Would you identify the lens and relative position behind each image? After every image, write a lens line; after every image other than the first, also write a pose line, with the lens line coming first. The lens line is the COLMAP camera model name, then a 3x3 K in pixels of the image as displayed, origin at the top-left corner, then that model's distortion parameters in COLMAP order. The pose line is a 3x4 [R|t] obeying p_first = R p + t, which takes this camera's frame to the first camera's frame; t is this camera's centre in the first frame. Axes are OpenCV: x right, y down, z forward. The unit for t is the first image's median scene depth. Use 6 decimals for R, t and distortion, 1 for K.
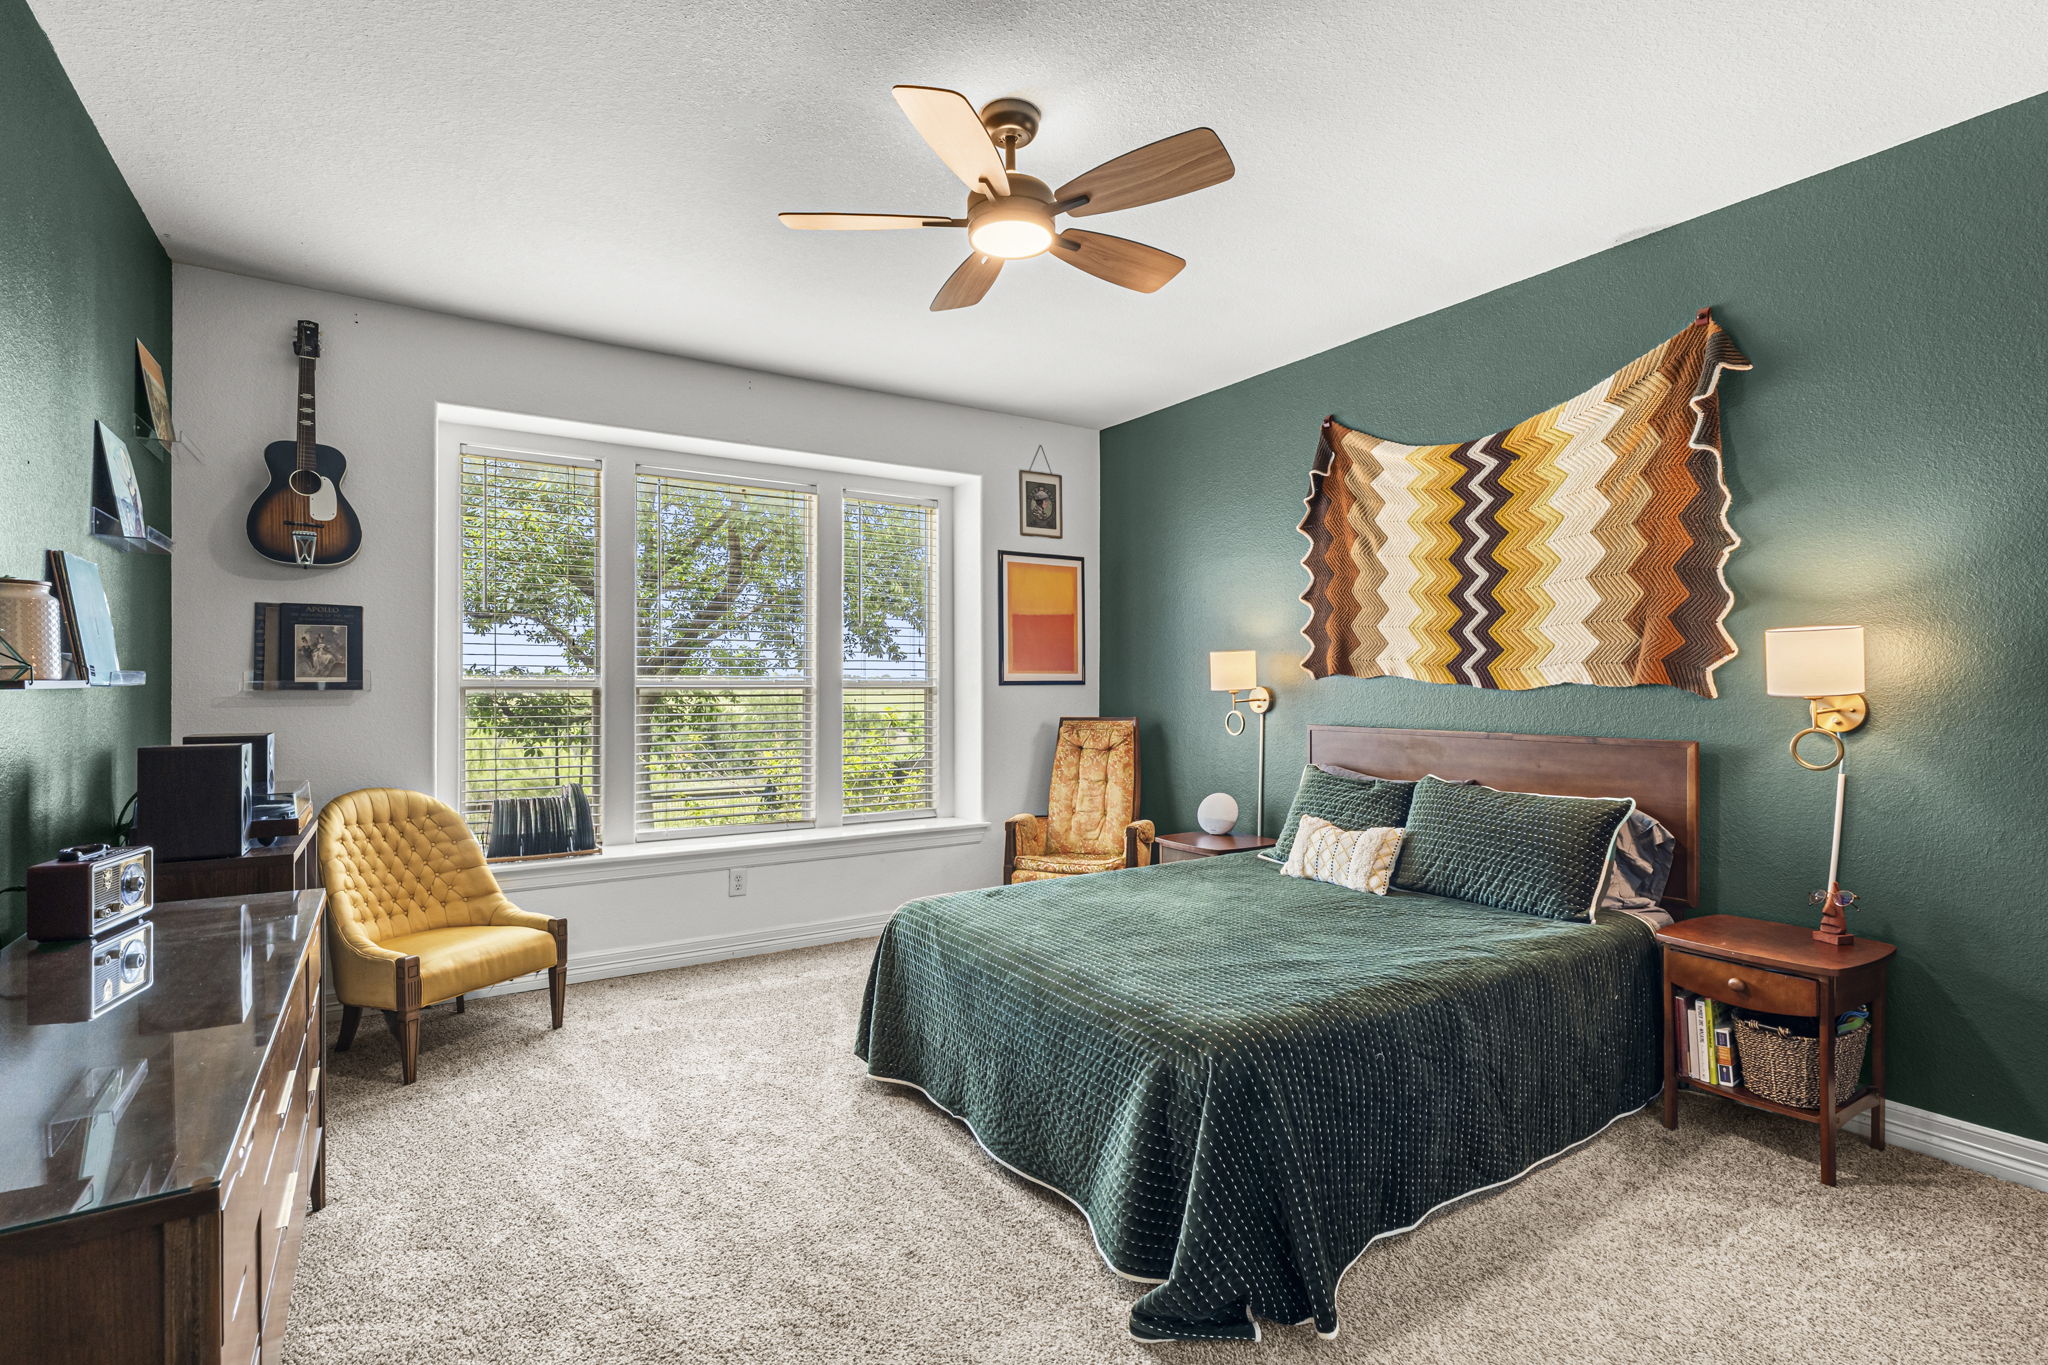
lens RADIAL K [[962.7, 0, 1023.5], [0, 962.7, 685.5], [0, 0, 1]] dist [0.000941, 0.000165]
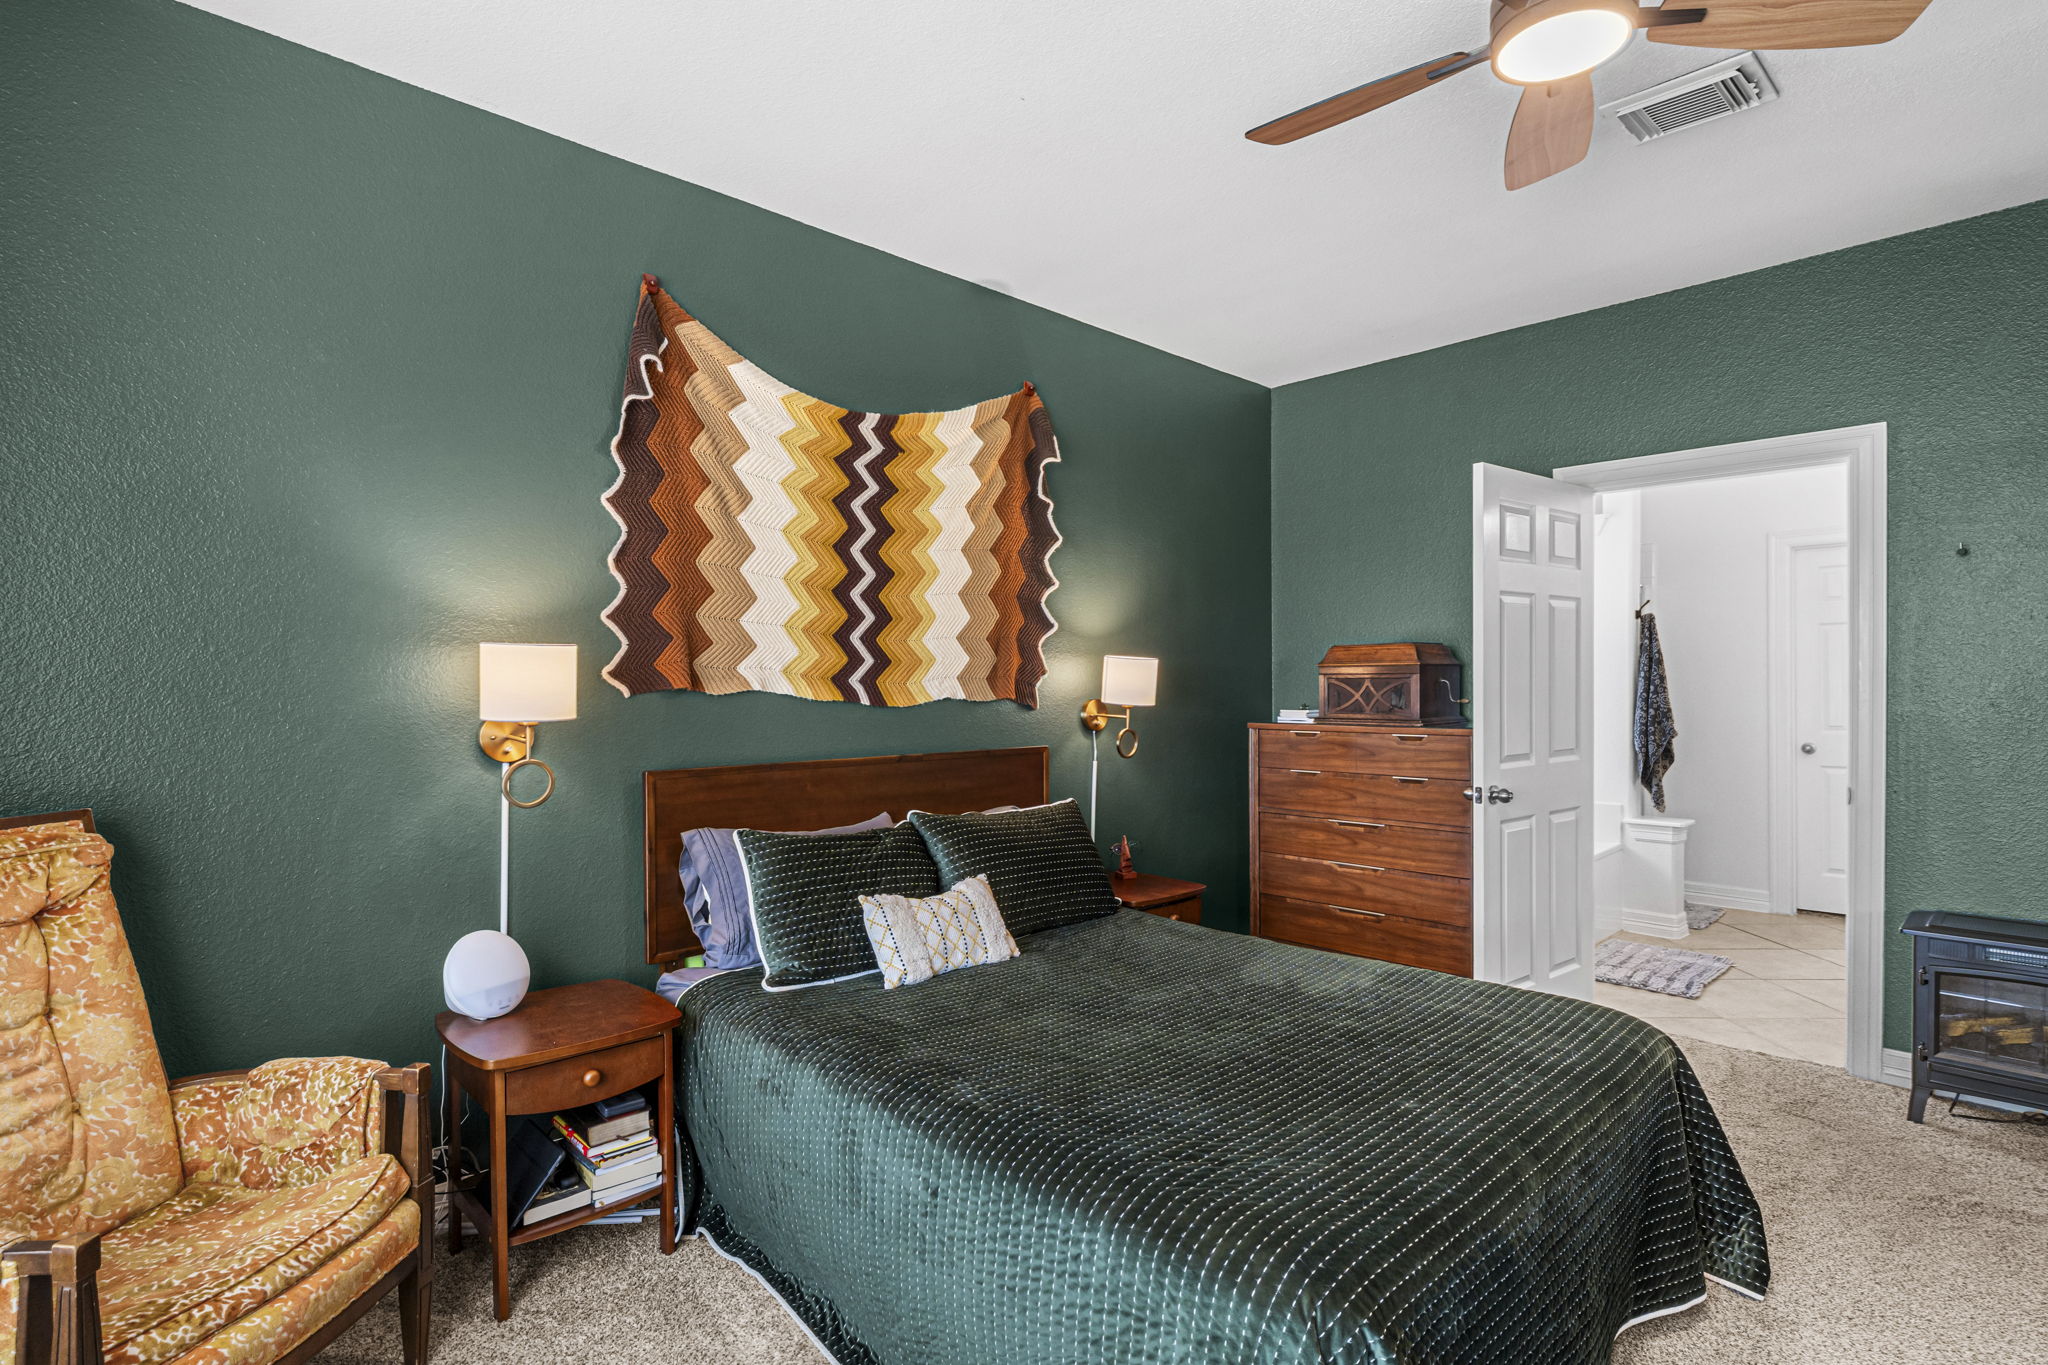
lens RADIAL K [[1020.5, 0, 1026.5], [0, 1020.5, 681.8], [0, 0, 1]] dist [-0.004484, 0.000000]
pose [[-0.184458, 0.007389, 0.982813, -0.441267], [0.008349, 0.999947, -0.005951, -0.011618], [-0.982805, 0.007107, -0.184510, 1.030219]]
